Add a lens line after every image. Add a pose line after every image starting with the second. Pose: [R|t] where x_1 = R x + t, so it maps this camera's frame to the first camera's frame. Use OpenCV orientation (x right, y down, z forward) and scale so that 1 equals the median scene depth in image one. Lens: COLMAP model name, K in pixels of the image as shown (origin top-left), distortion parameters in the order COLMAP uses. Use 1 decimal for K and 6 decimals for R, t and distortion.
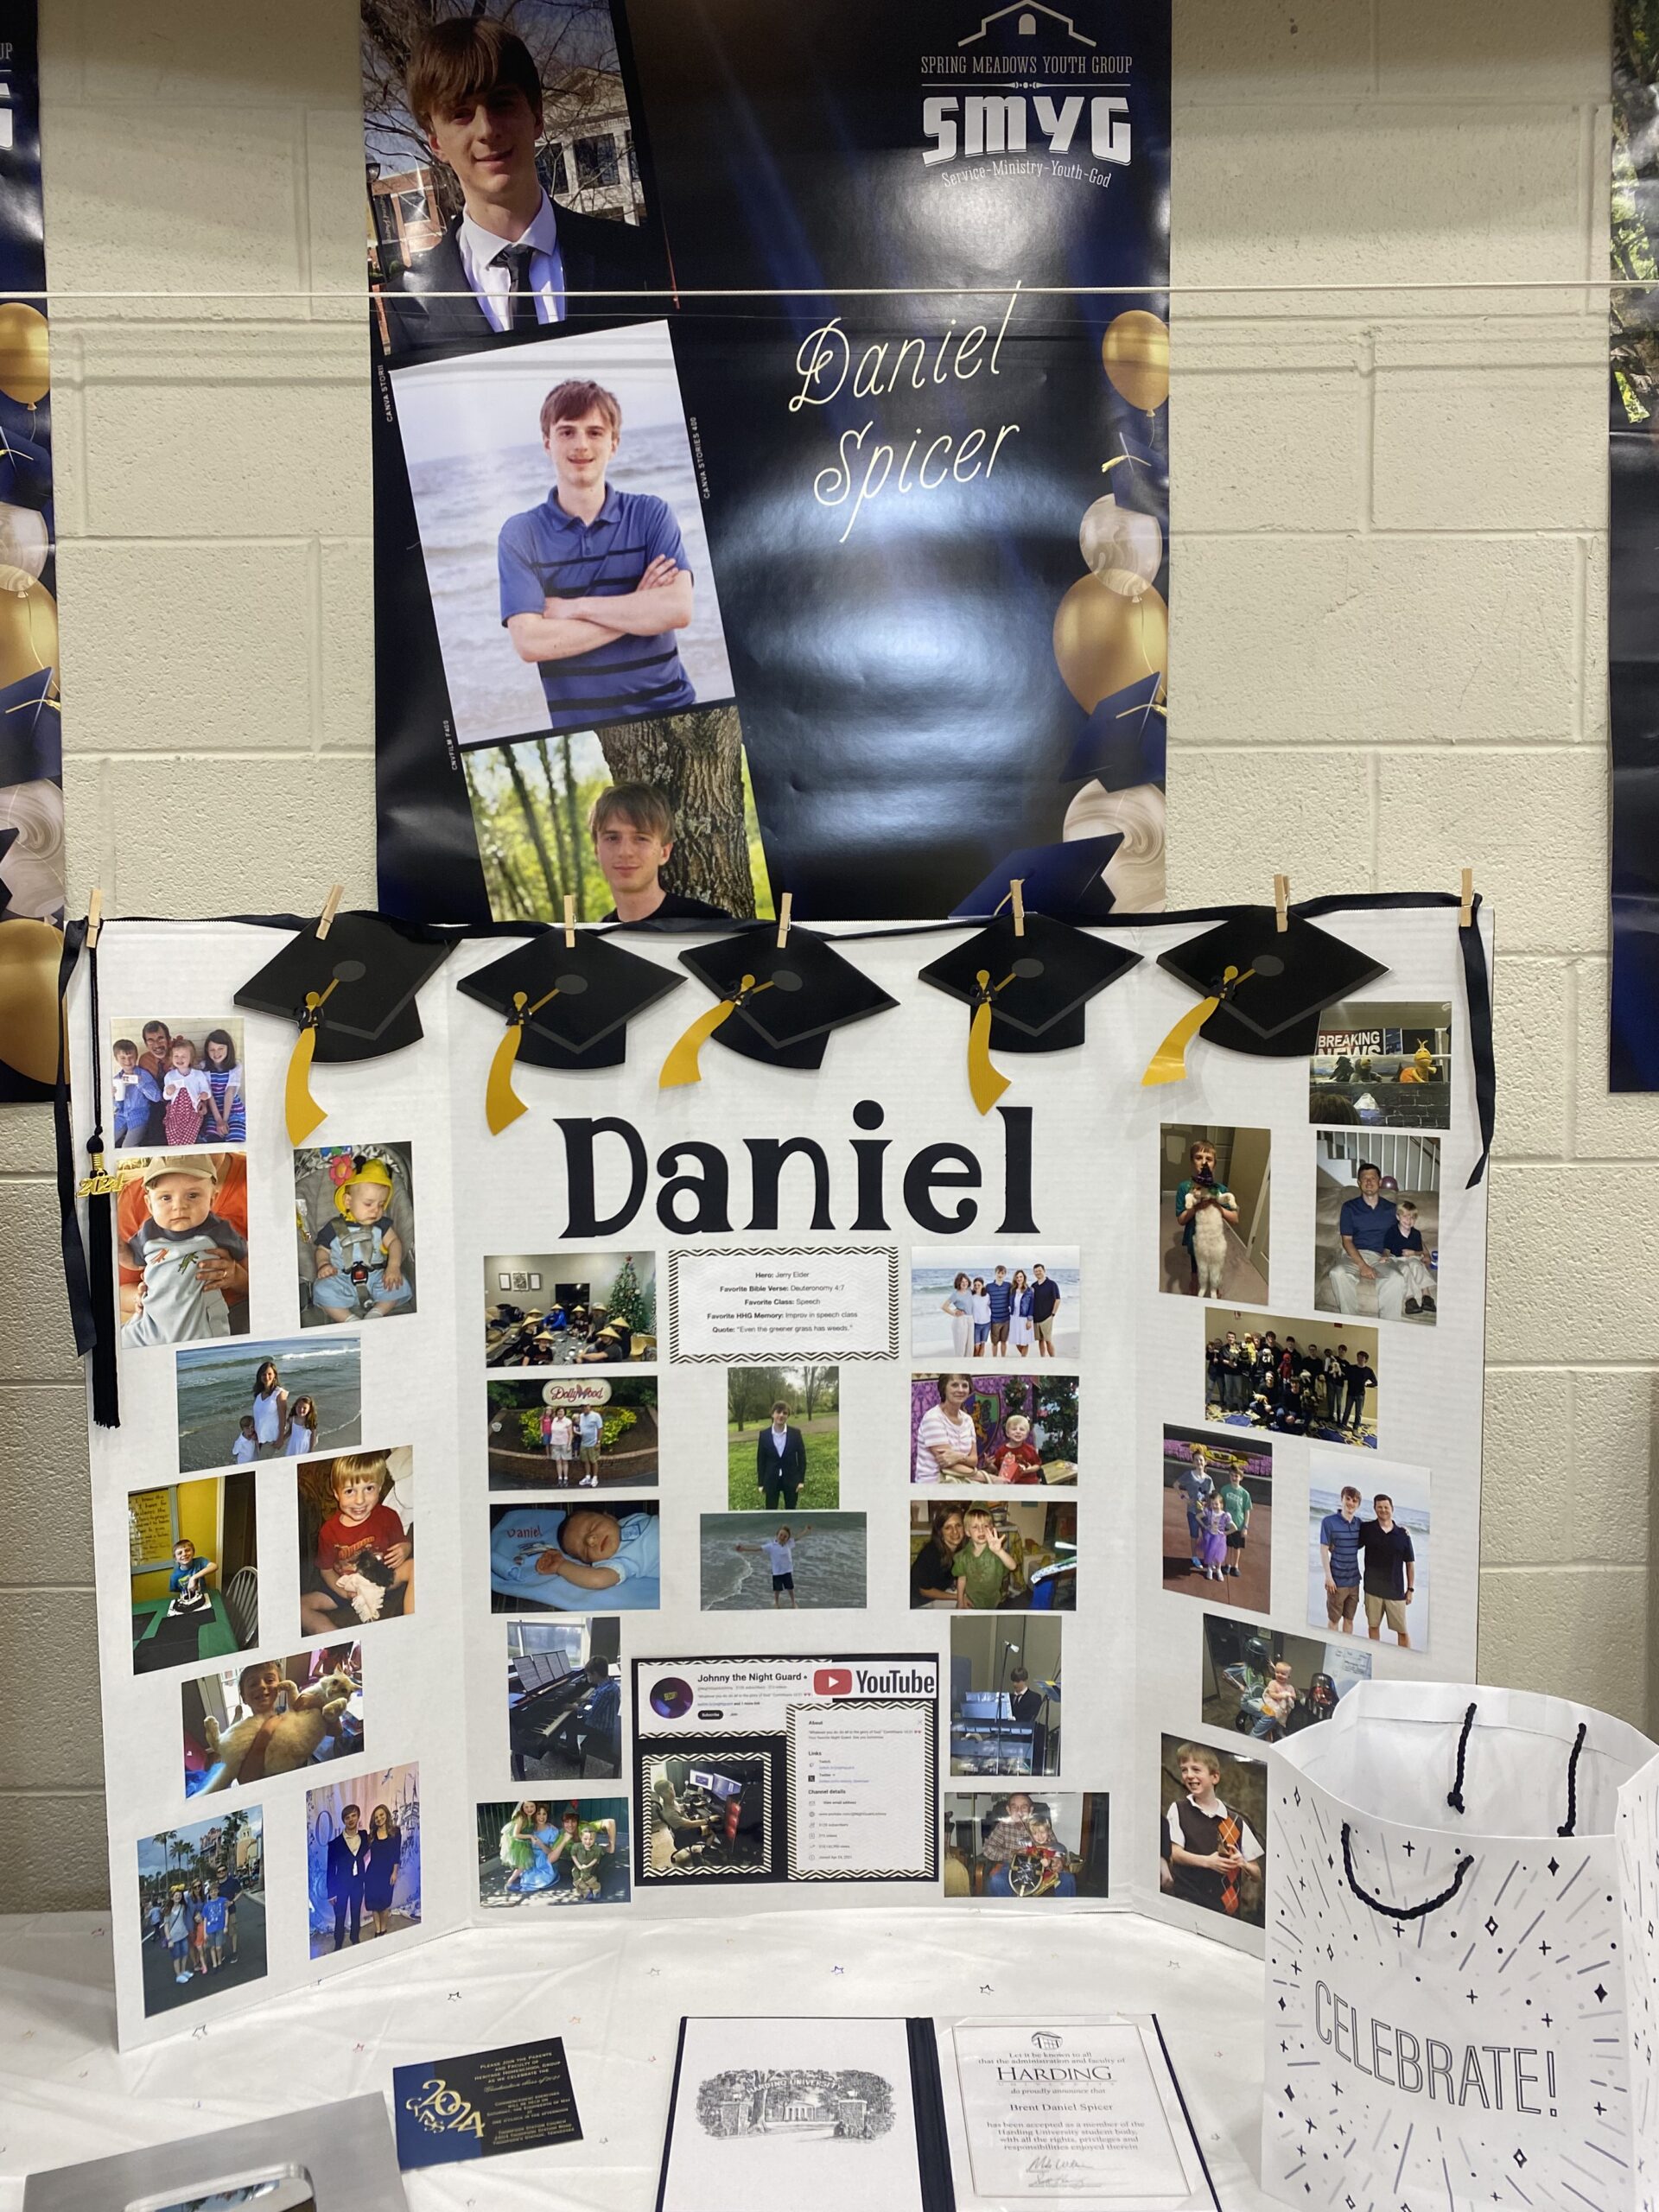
lens RADIAL K [[1667.7, 0, 834.5], [0, 1667.7, 1099.2], [0, 0, 1]] dist [0.007578, -0.006195]
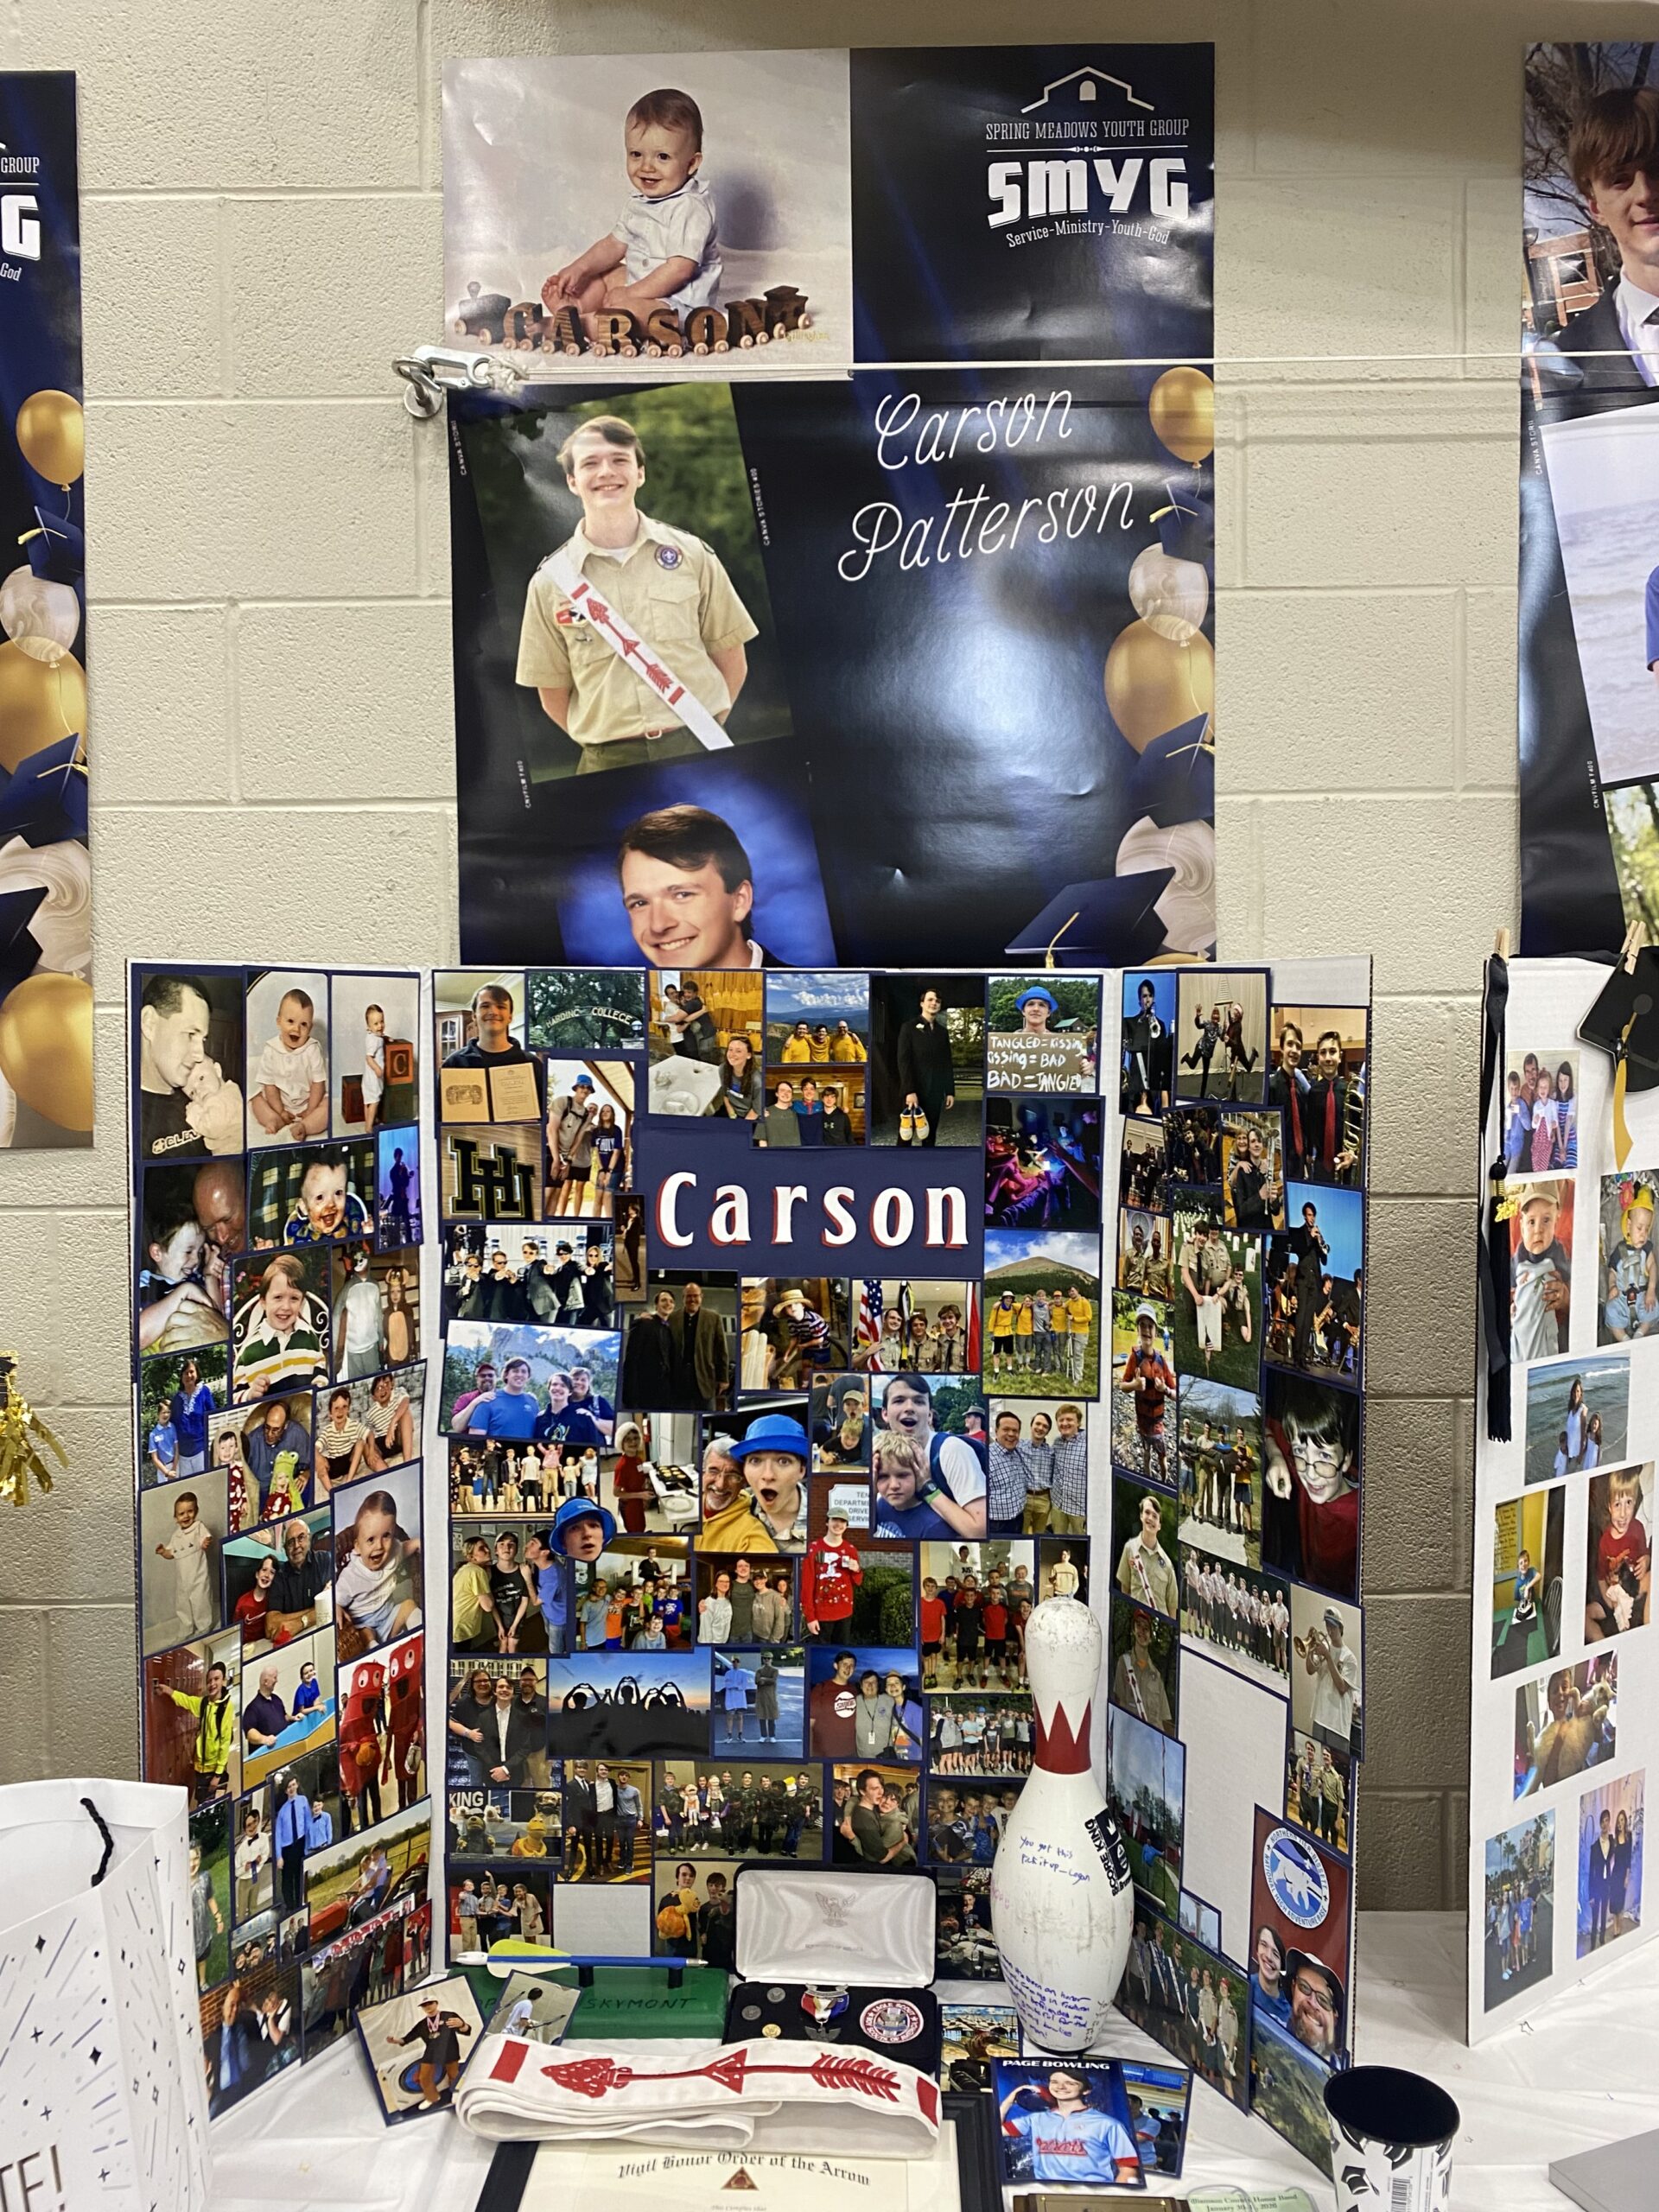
lens RADIAL K [[1613.8, 0, 826.9], [0, 1613.8, 1108.2], [0, 0, 1]] dist [0.000249, 0.002677]
pose [[0.999467, -0.000432, -0.032642, -0.685206], [0.000067, 0.999937, -0.011193, 0.000405], [0.032645, 0.011185, 0.999404, -0.015958]]
